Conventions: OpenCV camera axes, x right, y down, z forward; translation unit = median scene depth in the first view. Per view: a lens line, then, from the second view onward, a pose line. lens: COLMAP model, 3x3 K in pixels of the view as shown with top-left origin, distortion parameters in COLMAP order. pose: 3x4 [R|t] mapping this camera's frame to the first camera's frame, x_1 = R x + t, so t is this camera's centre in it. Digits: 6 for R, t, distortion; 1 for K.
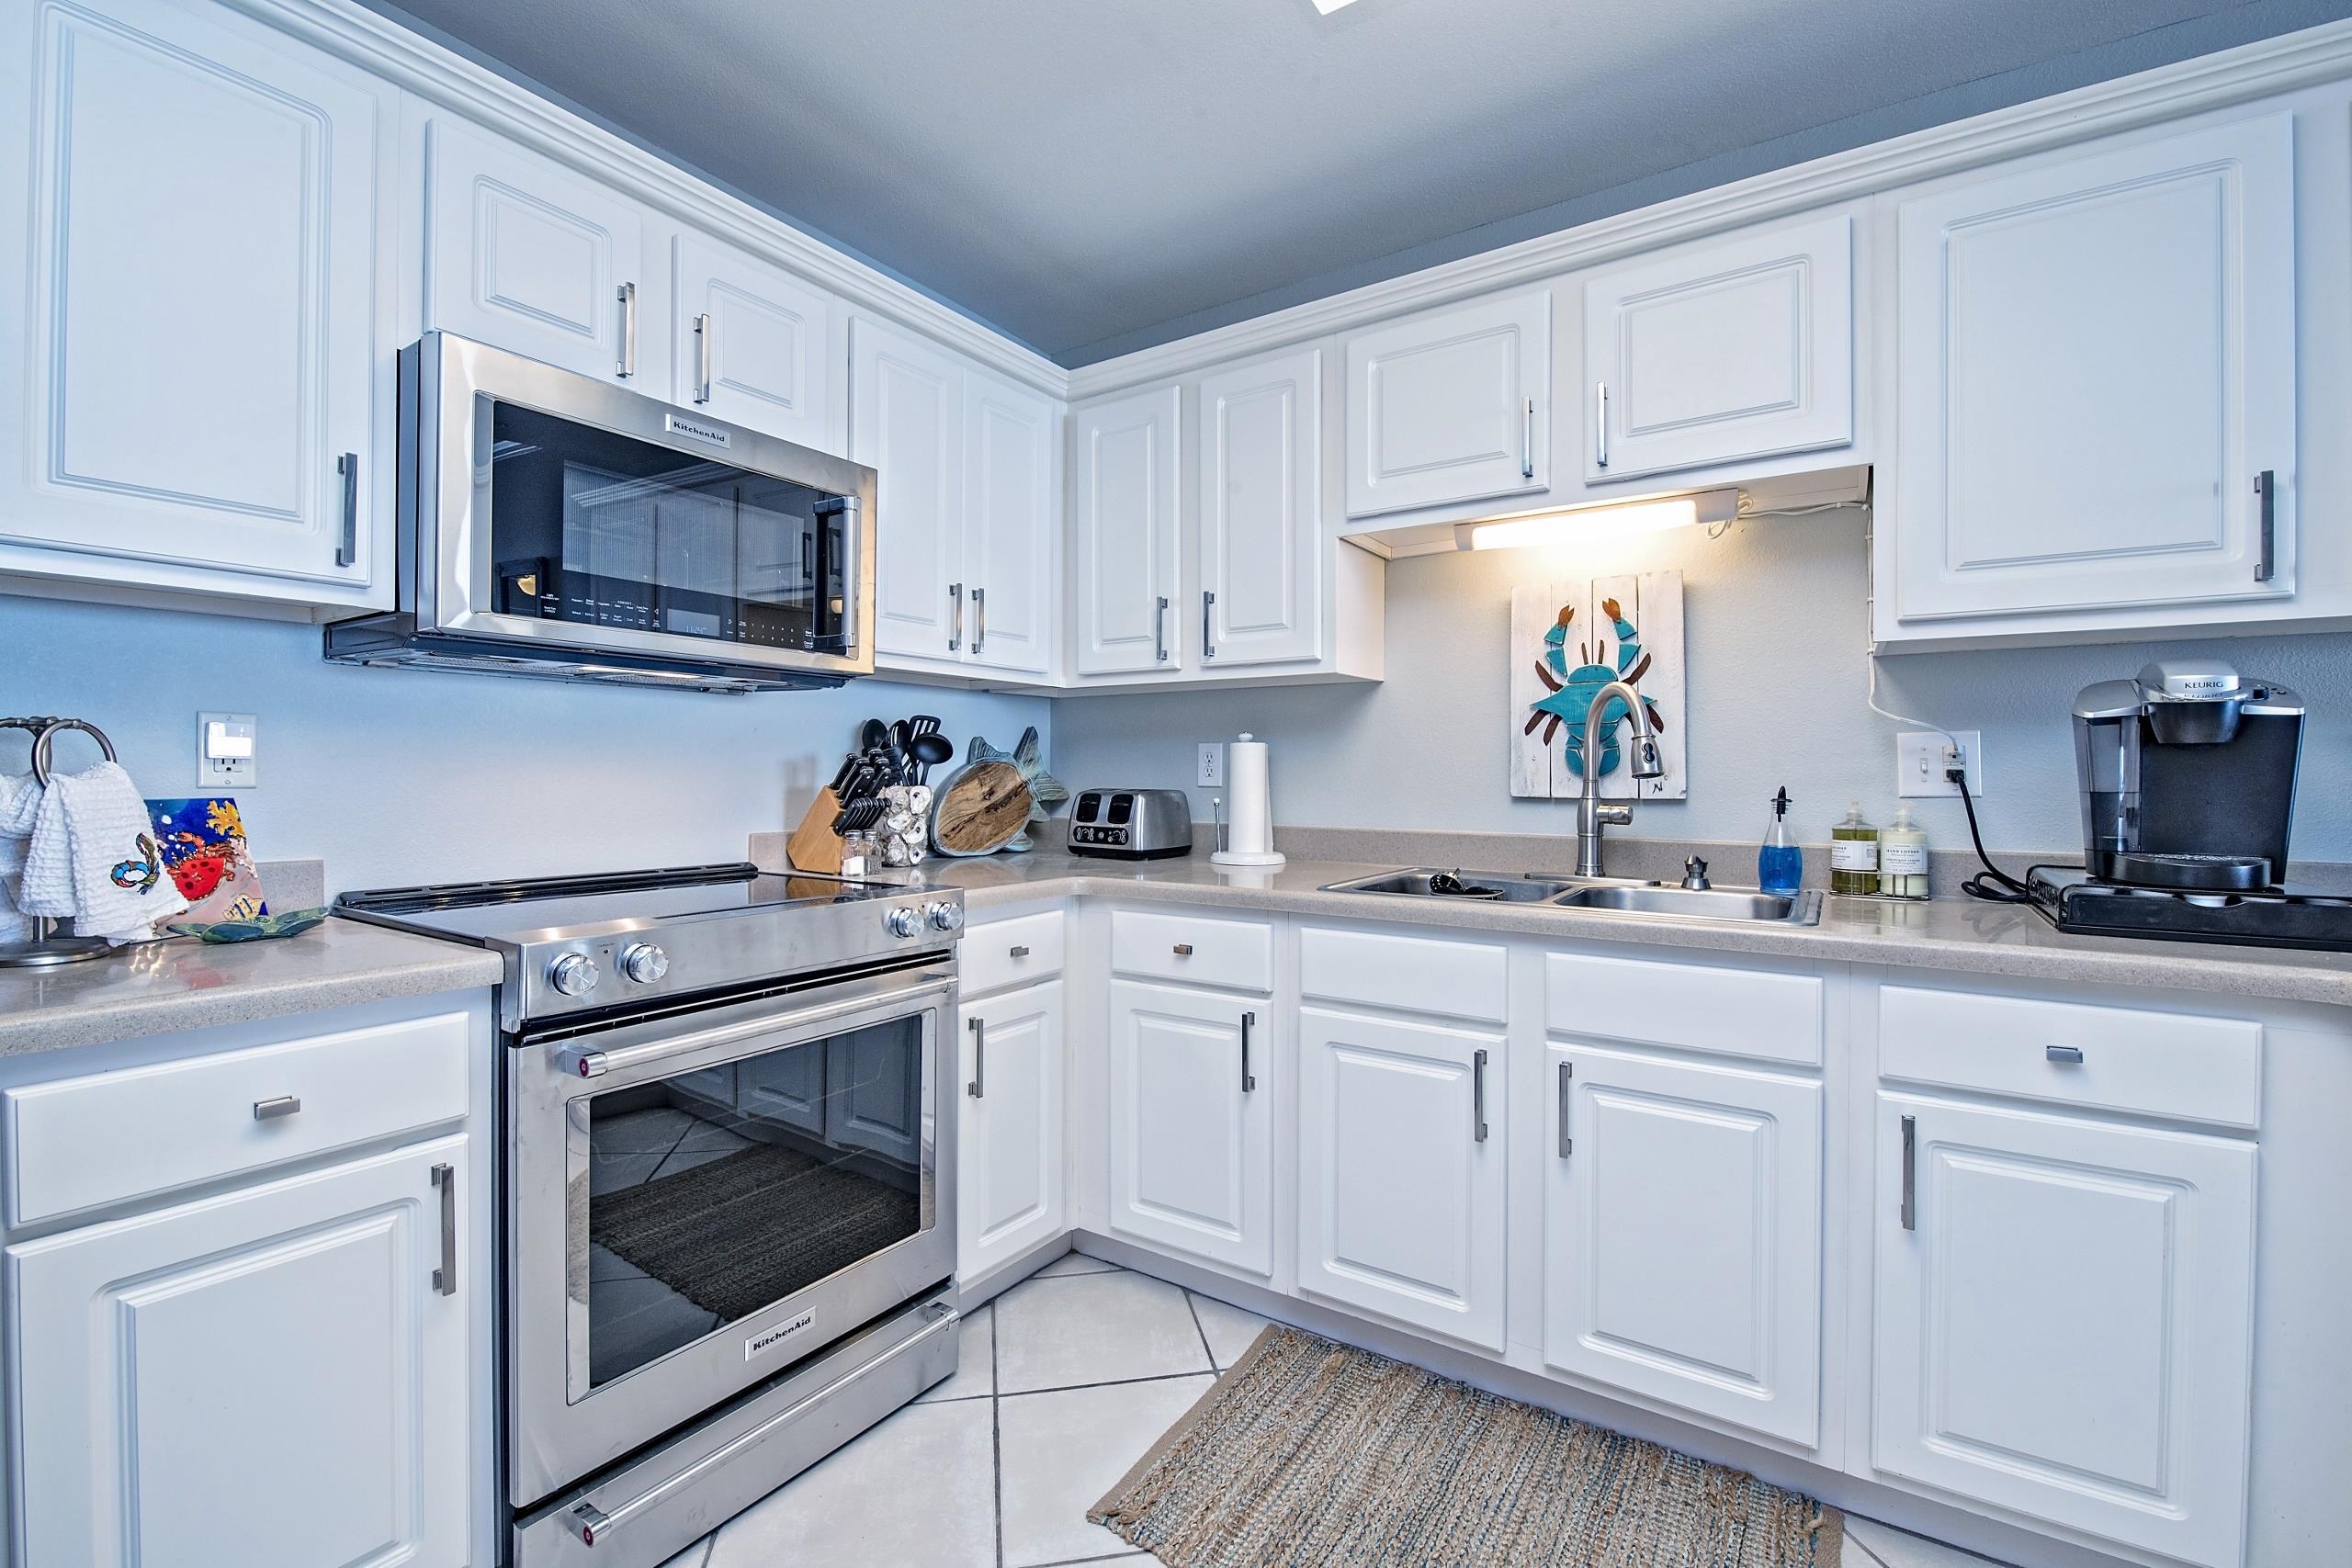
lens RADIAL K [[1021.7, 0, 1185.1], [0, 1021.7, 779.8], [0, 0, 1]] dist [-0.002140, -0.006960]
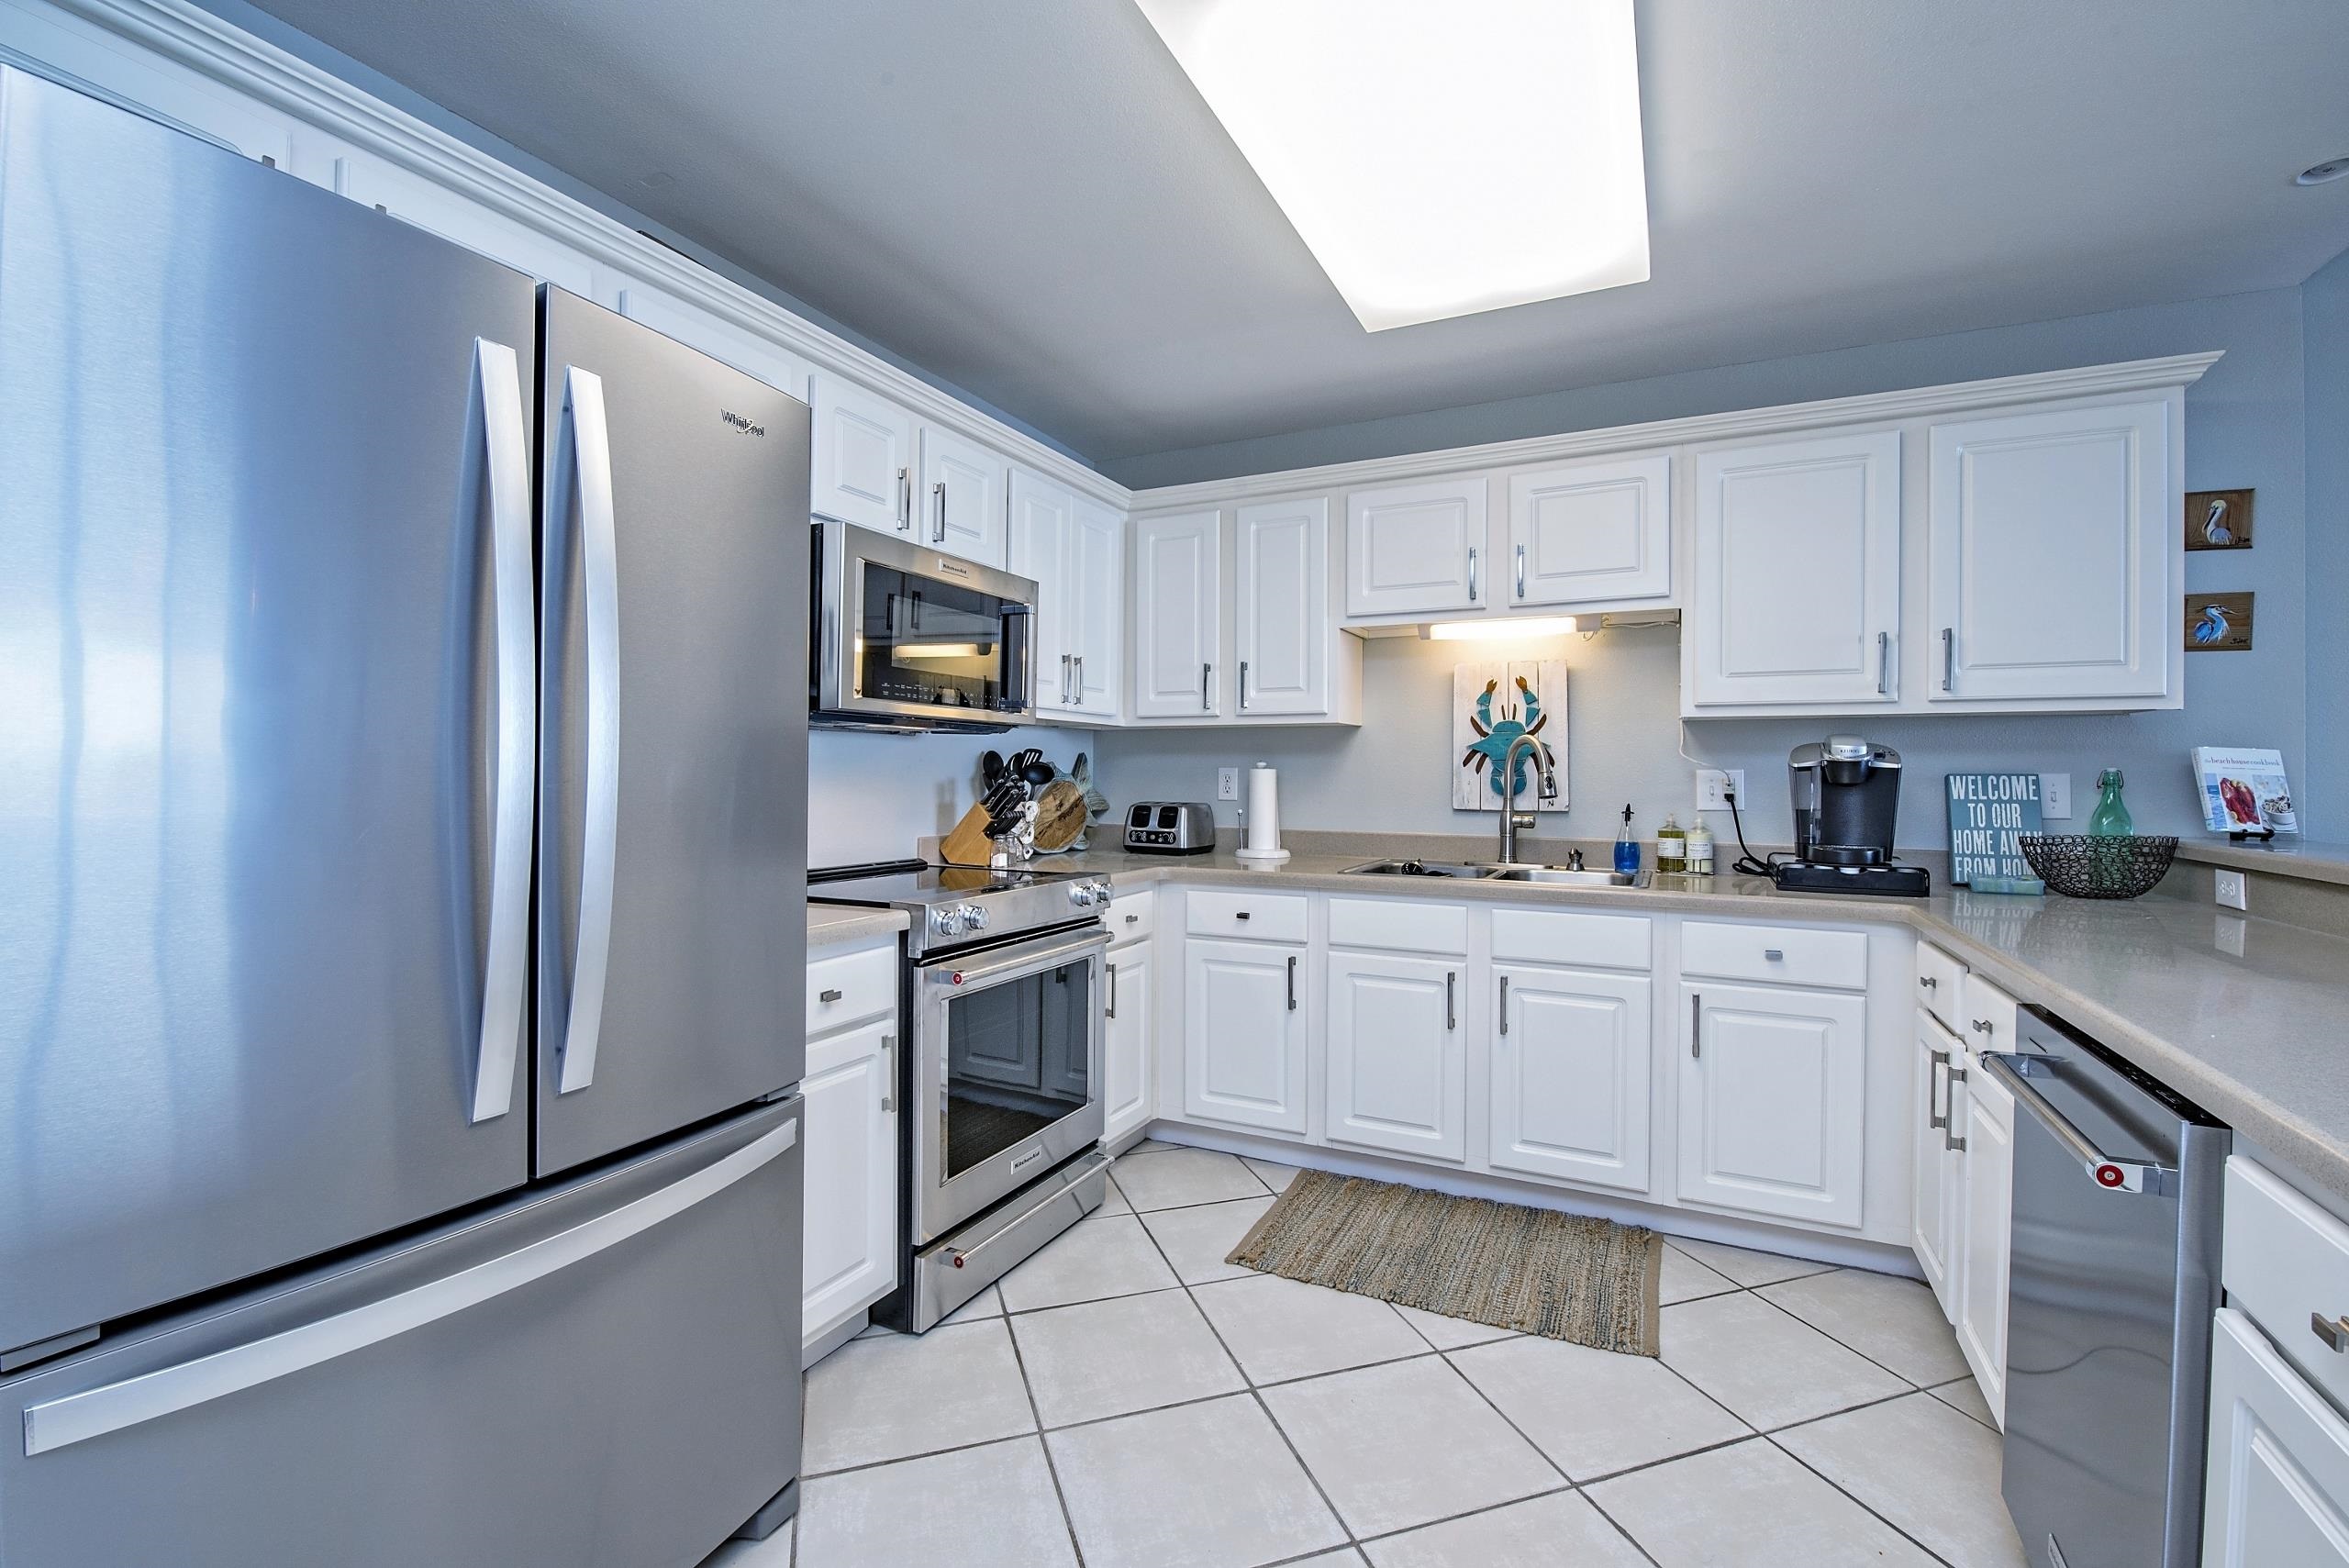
lens RADIAL K [[1020.5, 0, 1205.6], [0, 1020.5, 781.3], [0, 0, 1]] dist [-0.002140, -0.006960]
pose [[0.990221, 0.002210, 0.139493, -0.279675], [-0.002384, 0.999997, 0.001081, -0.028359], [-0.139491, -0.001403, 0.990222, -0.465966]]
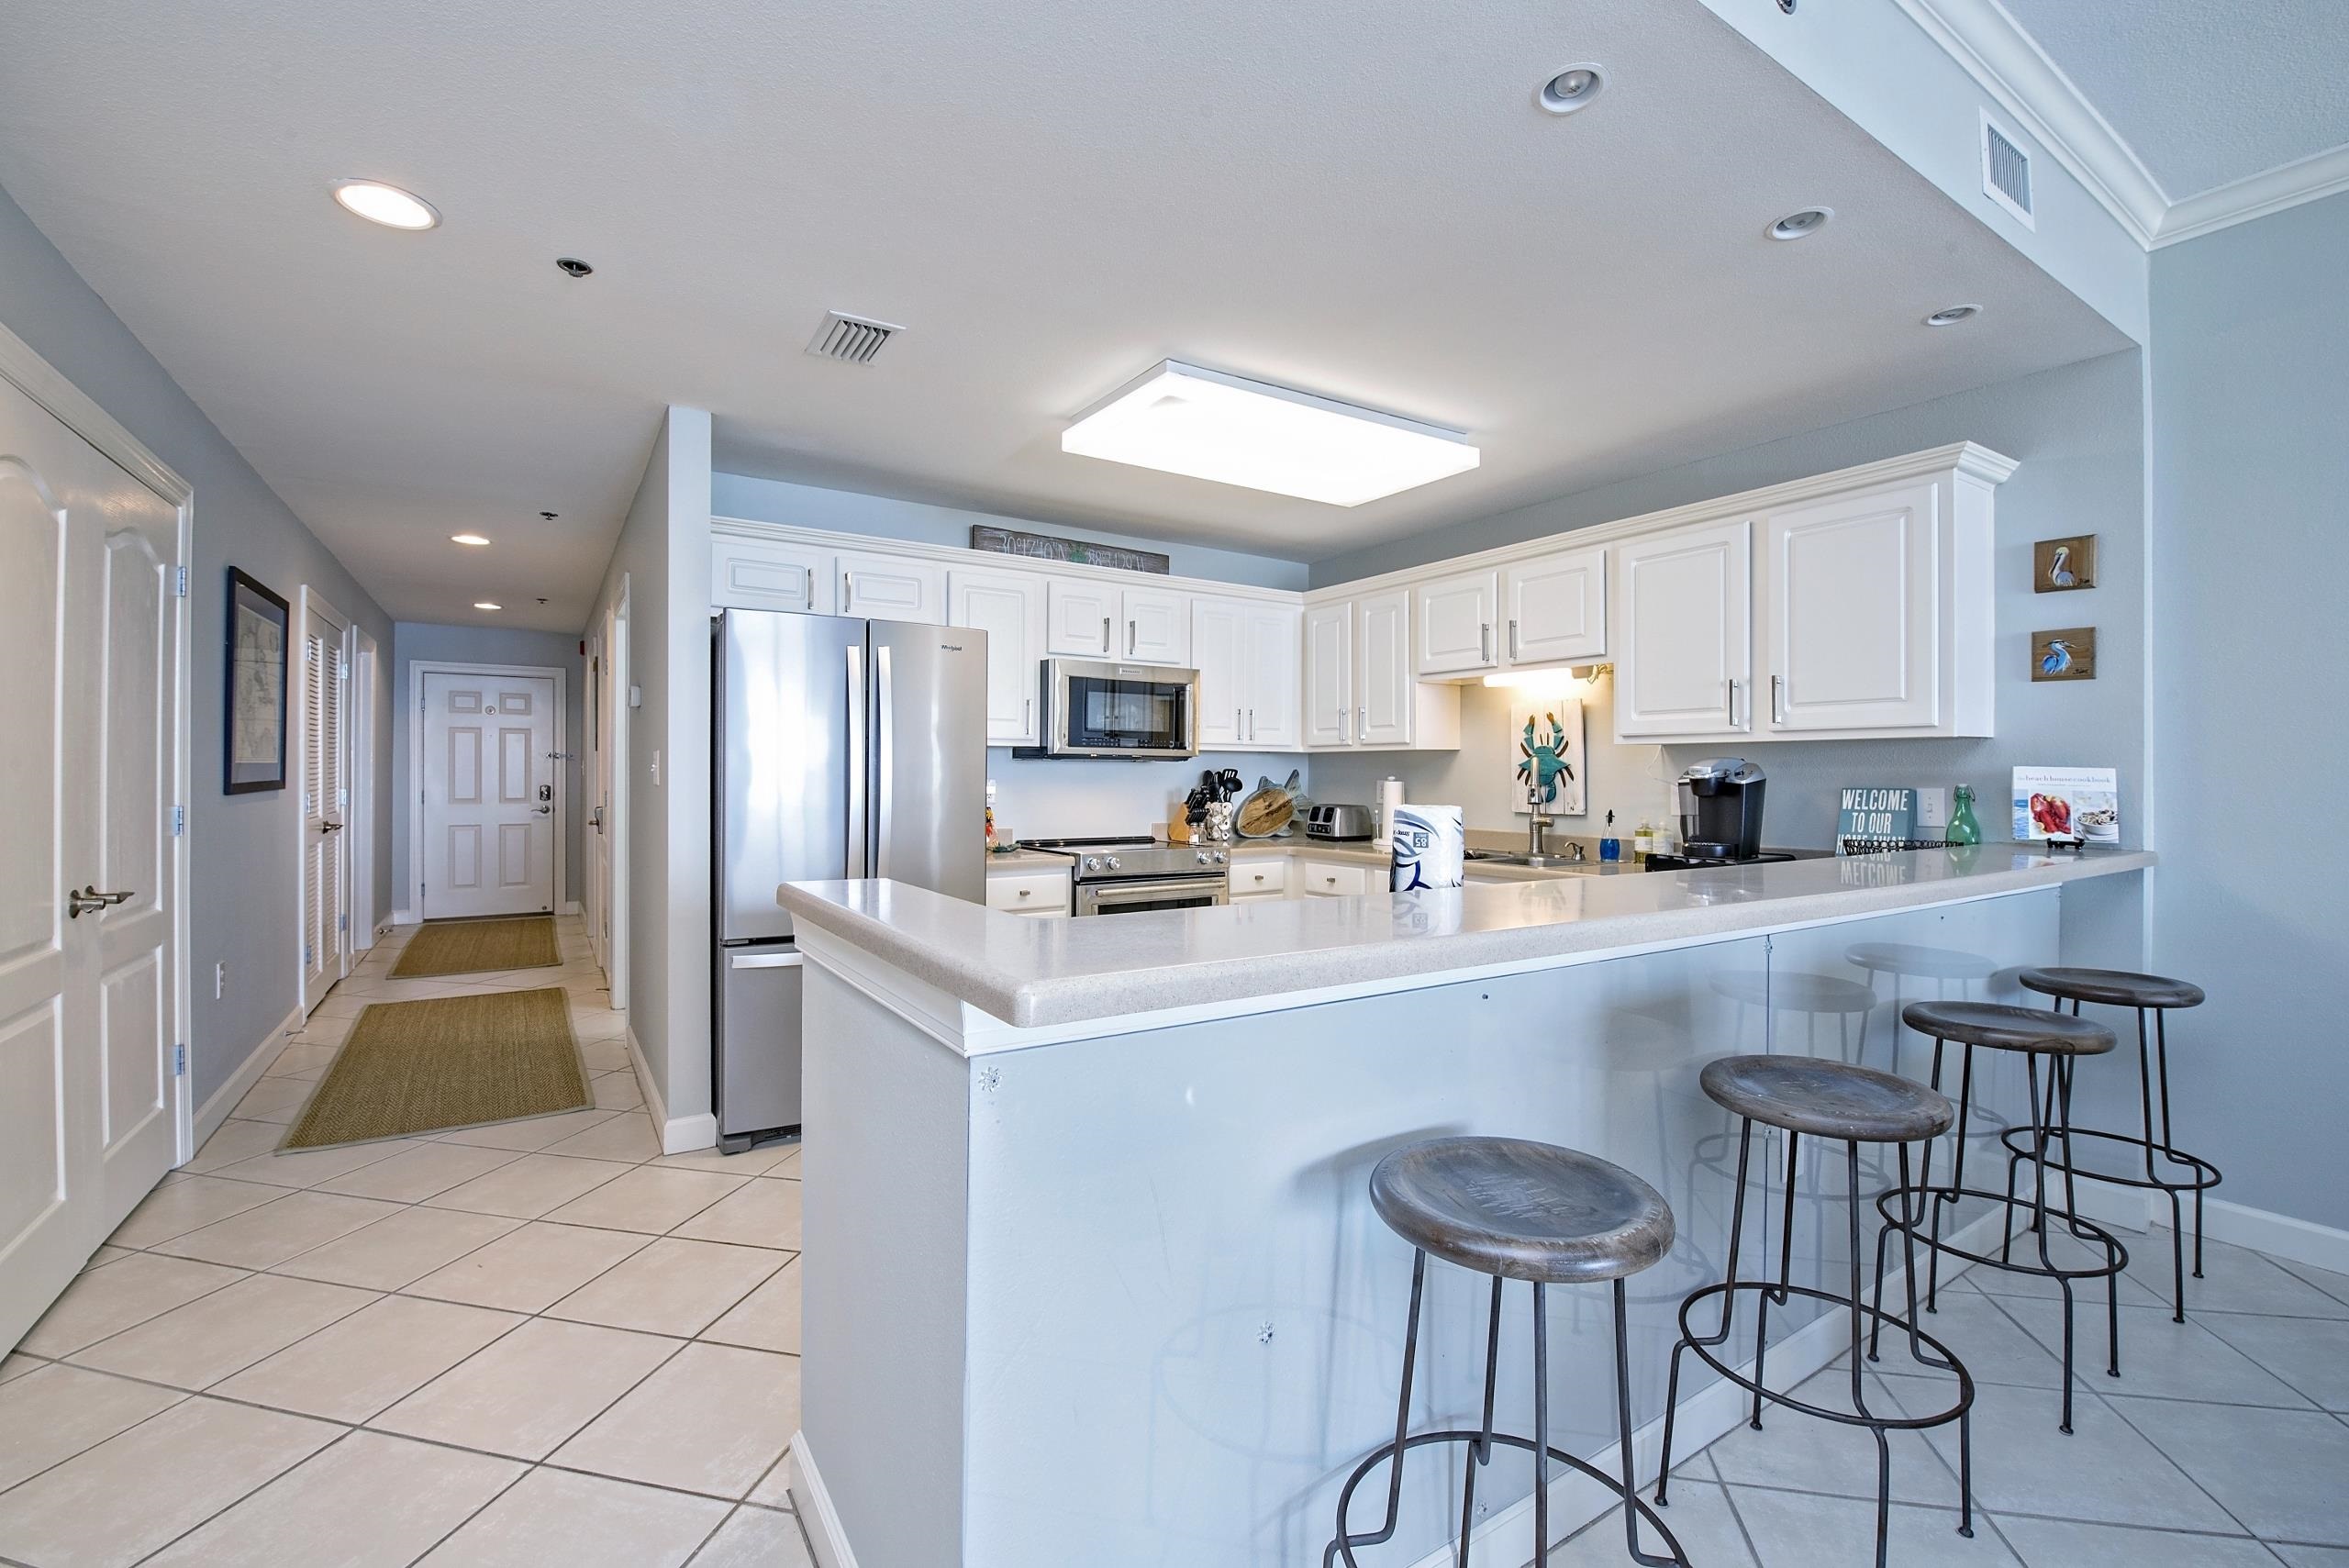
lens RADIAL K [[1020.5, 0, 1181.5], [0, 1020.5, 774.2], [0, 0, 1]] dist [-0.002140, -0.006960]
pose [[0.919460, 0.000355, -0.393183, 0.609605], [-0.003175, 0.999974, -0.006521, -0.048582], [0.393170, 0.007244, 0.919437, -1.229971]]
